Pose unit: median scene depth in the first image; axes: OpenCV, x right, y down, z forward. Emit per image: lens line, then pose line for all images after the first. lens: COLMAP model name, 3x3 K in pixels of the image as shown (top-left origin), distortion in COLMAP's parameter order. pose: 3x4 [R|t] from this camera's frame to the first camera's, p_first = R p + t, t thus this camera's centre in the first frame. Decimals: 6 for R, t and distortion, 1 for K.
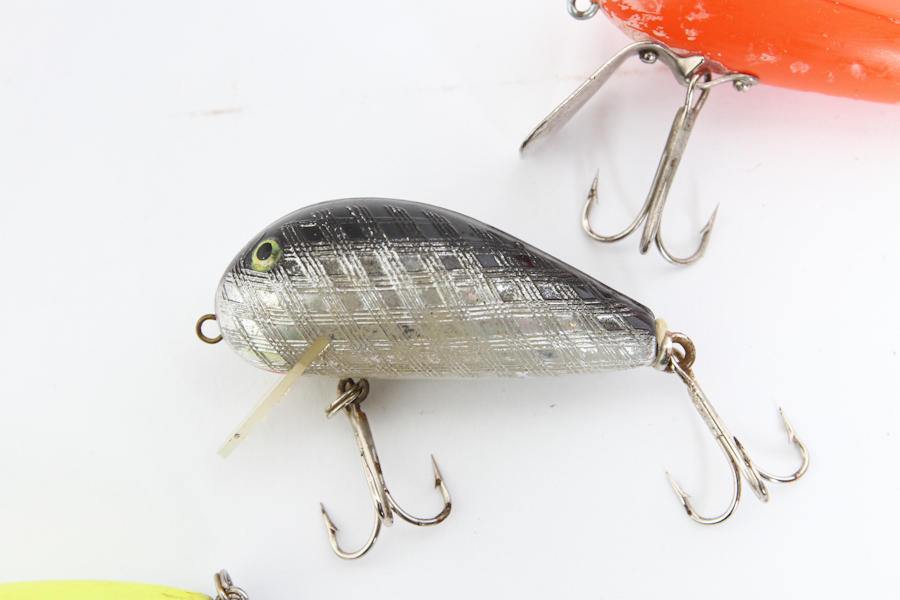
lens RADIAL K [[1655.8, 0, 450.0], [0, 1655.8, 300.0], [0, 0, 1]] dist [-0.013199, -0.010014]
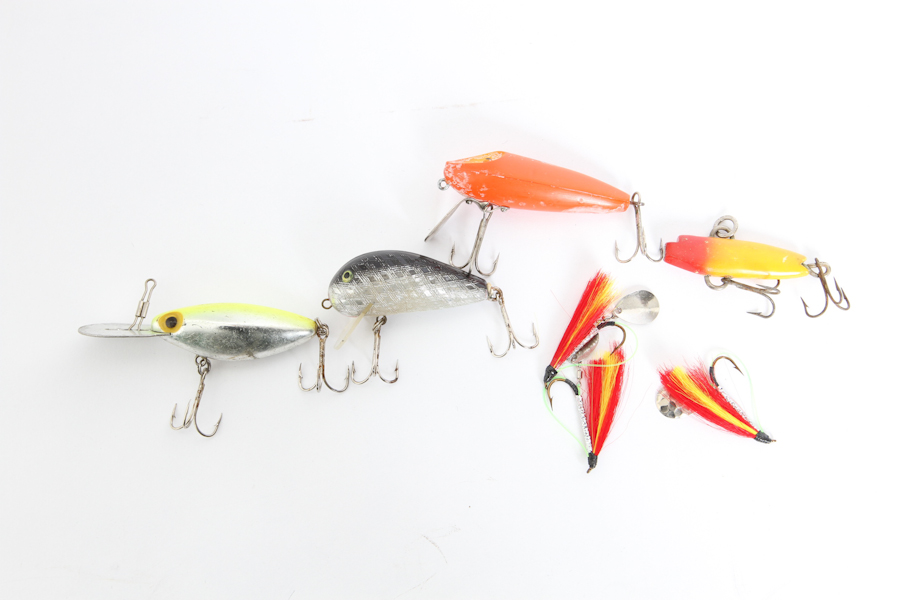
lens RADIAL K [[1357.6, 0, 450.0], [0, 1357.6, 300.0], [0, 0, 1]] dist [-0.018920, -0.011566]
pose [[0.992845, -0.109060, 0.048619, -0.053988], [0.106775, 0.993154, 0.047364, -0.078511], [-0.053452, -0.041833, 0.997694, -1.339126]]
